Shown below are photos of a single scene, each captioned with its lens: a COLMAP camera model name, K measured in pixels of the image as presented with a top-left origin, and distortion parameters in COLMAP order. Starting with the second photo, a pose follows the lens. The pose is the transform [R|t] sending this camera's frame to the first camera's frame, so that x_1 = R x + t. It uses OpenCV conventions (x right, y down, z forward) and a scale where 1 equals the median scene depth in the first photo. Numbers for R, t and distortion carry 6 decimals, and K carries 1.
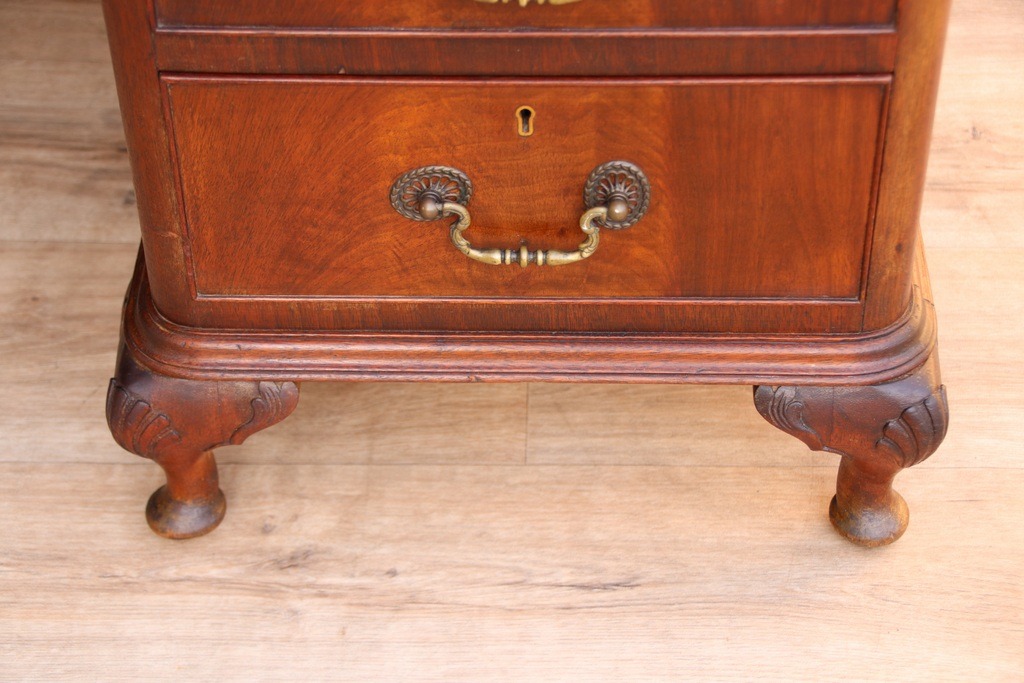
lens RADIAL K [[2264.2, 0, 511.2], [0, 2264.2, 364.6], [0, 0, 1]] dist [0.428064, 0.185292]
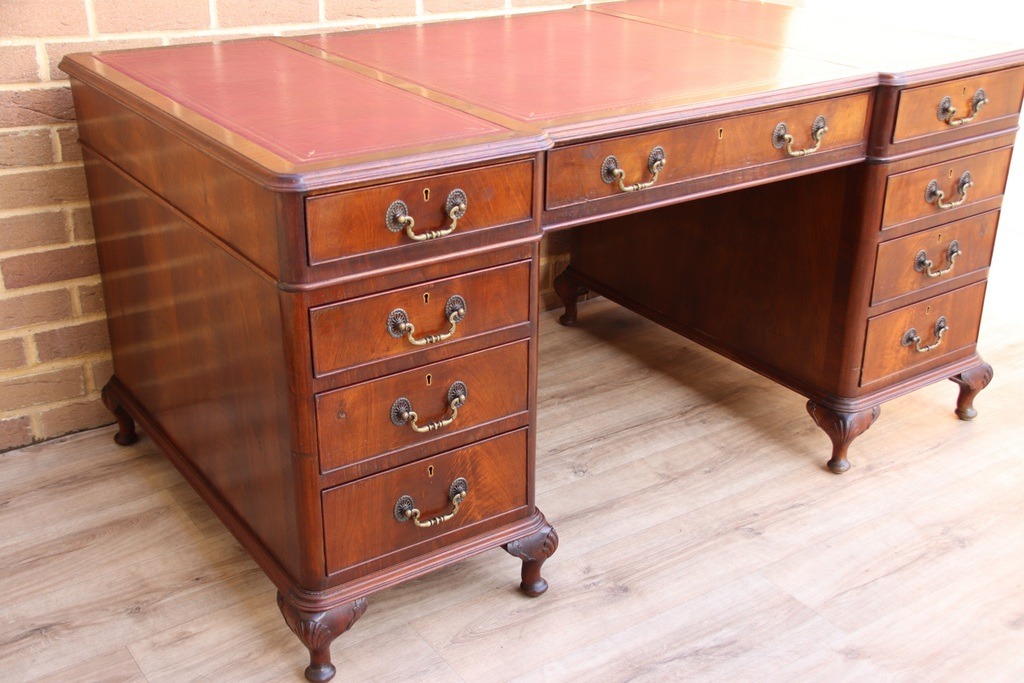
lens RADIAL K [[1204.6, 0, 517.9], [0, 1204.6, 353.9], [0, 0, 1]] dist [-0.006877, 0.385692]
pose [[0.809614, -0.238299, 0.536412, -1.496673], [0.392412, 0.899371, -0.192731, 0.075437], [-0.436506, 0.366532, 0.821655, -0.338165]]
